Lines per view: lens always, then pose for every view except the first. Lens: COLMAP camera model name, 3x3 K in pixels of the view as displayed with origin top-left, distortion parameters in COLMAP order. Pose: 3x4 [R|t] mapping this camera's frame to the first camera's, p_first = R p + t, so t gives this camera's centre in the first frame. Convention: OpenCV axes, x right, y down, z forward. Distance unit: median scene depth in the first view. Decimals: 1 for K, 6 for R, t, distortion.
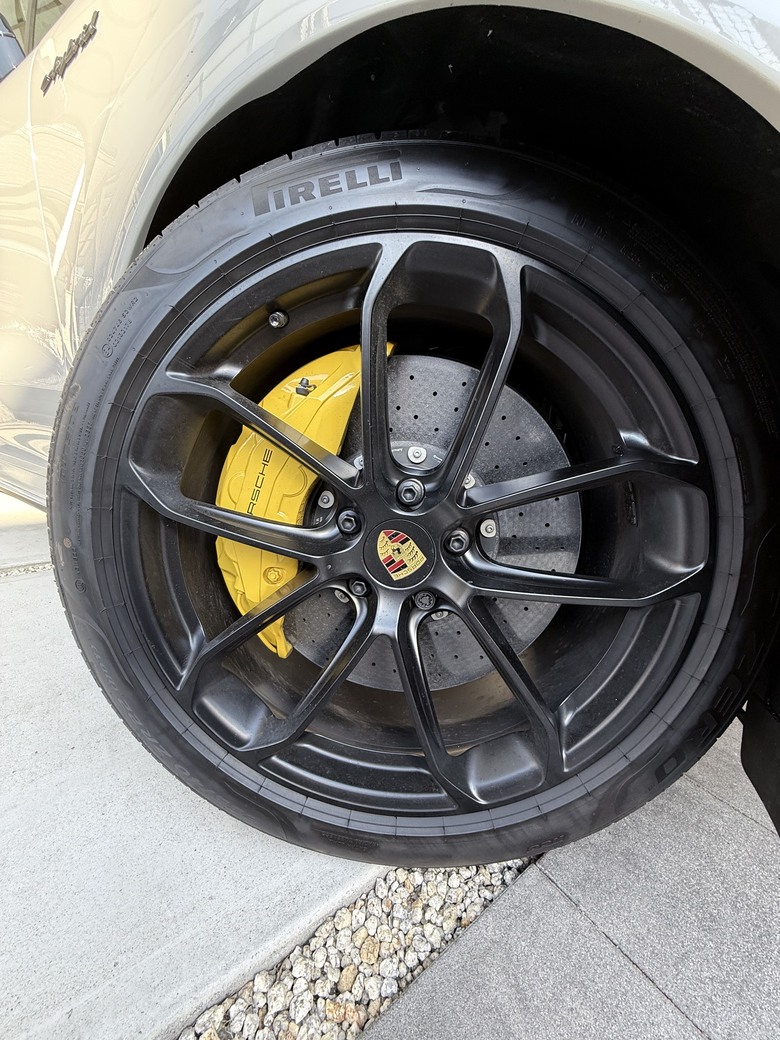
lens RADIAL K [[418.5, 0, 387.8], [0, 418.5, 517.9], [0, 0, 1]] dist [-0.002501, -0.000165]
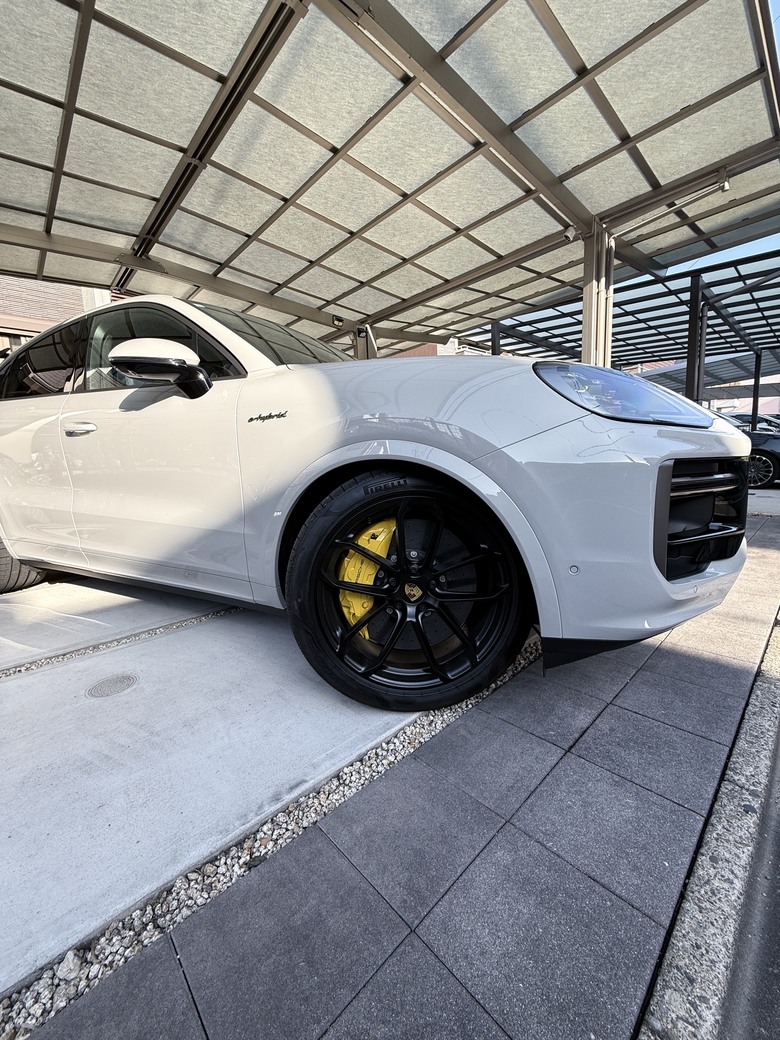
lens RADIAL K [[418.5, 0, 392.9], [0, 418.5, 519.2], [0, 0, 1]] dist [-0.002501, -0.000165]
pose [[0.988233, -0.089311, 0.124175, -0.406113], [0.101792, 0.989958, -0.098086, -0.131540], [-0.114167, 0.109572, 0.987401, -1.799168]]
